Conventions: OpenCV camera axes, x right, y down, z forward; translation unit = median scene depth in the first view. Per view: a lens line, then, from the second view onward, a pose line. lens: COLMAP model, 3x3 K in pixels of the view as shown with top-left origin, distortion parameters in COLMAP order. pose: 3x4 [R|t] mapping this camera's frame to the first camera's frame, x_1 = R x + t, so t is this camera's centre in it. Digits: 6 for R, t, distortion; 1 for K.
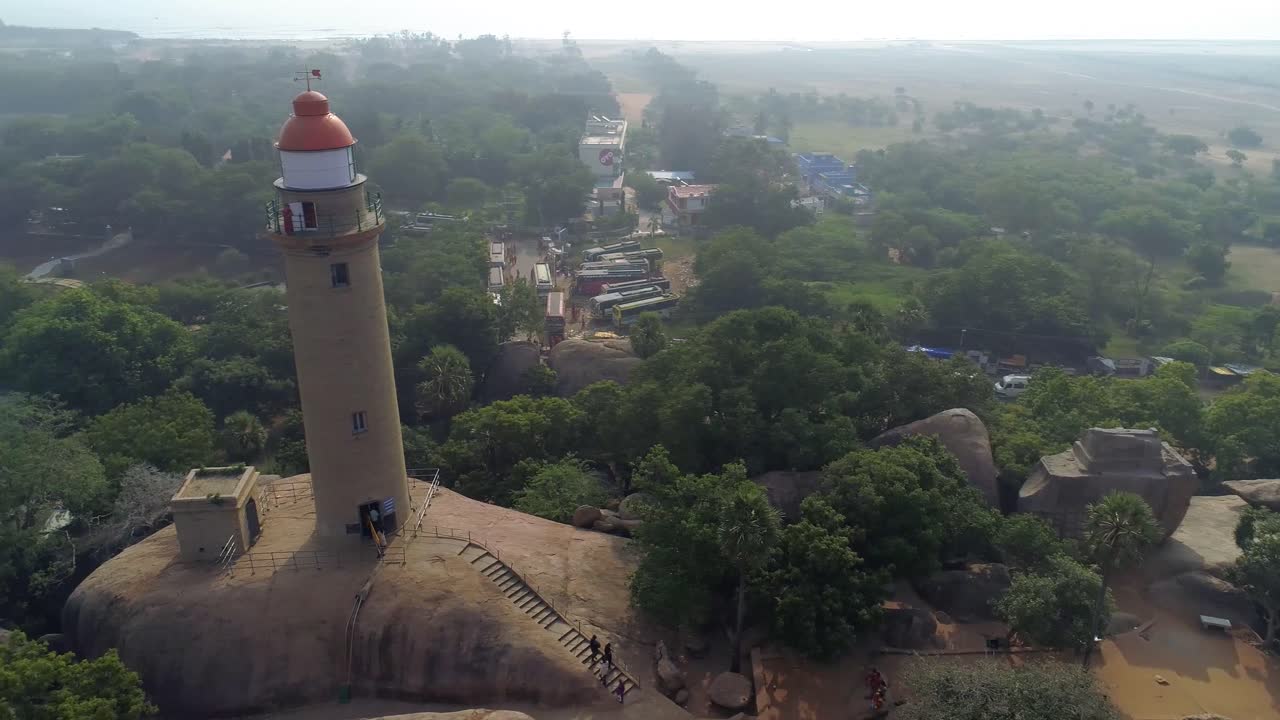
lens RADIAL K [[896.9, 0, 639.8], [0, 896.9, 333.6], [0, 0, 1]] dist [0.004334, -0.002823]
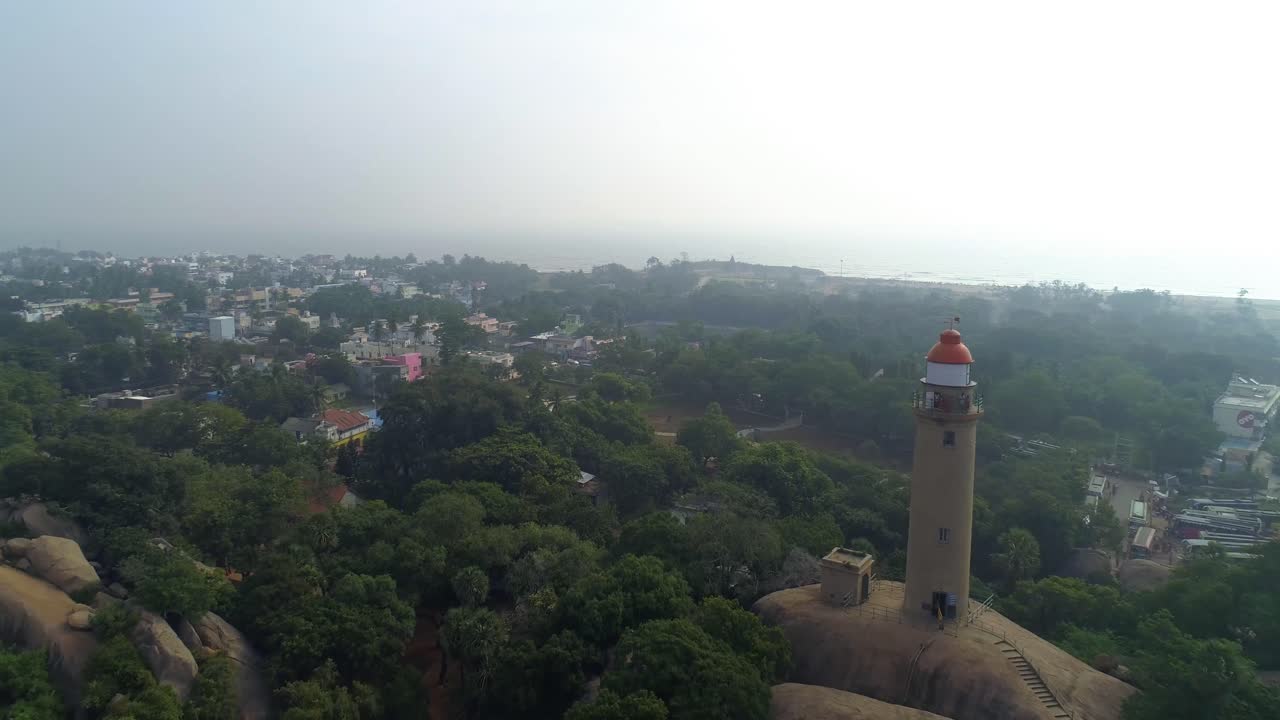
lens RADIAL K [[896.9, 0, 639.8], [0, 896.9, 333.6], [0, 0, 1]] dist [0.004334, -0.002823]
pose [[0.773826, 0.087674, -0.627301, 0.083887], [-0.244867, 0.954781, -0.168620, 0.058334], [0.584152, 0.284088, 0.760303, -0.219857]]
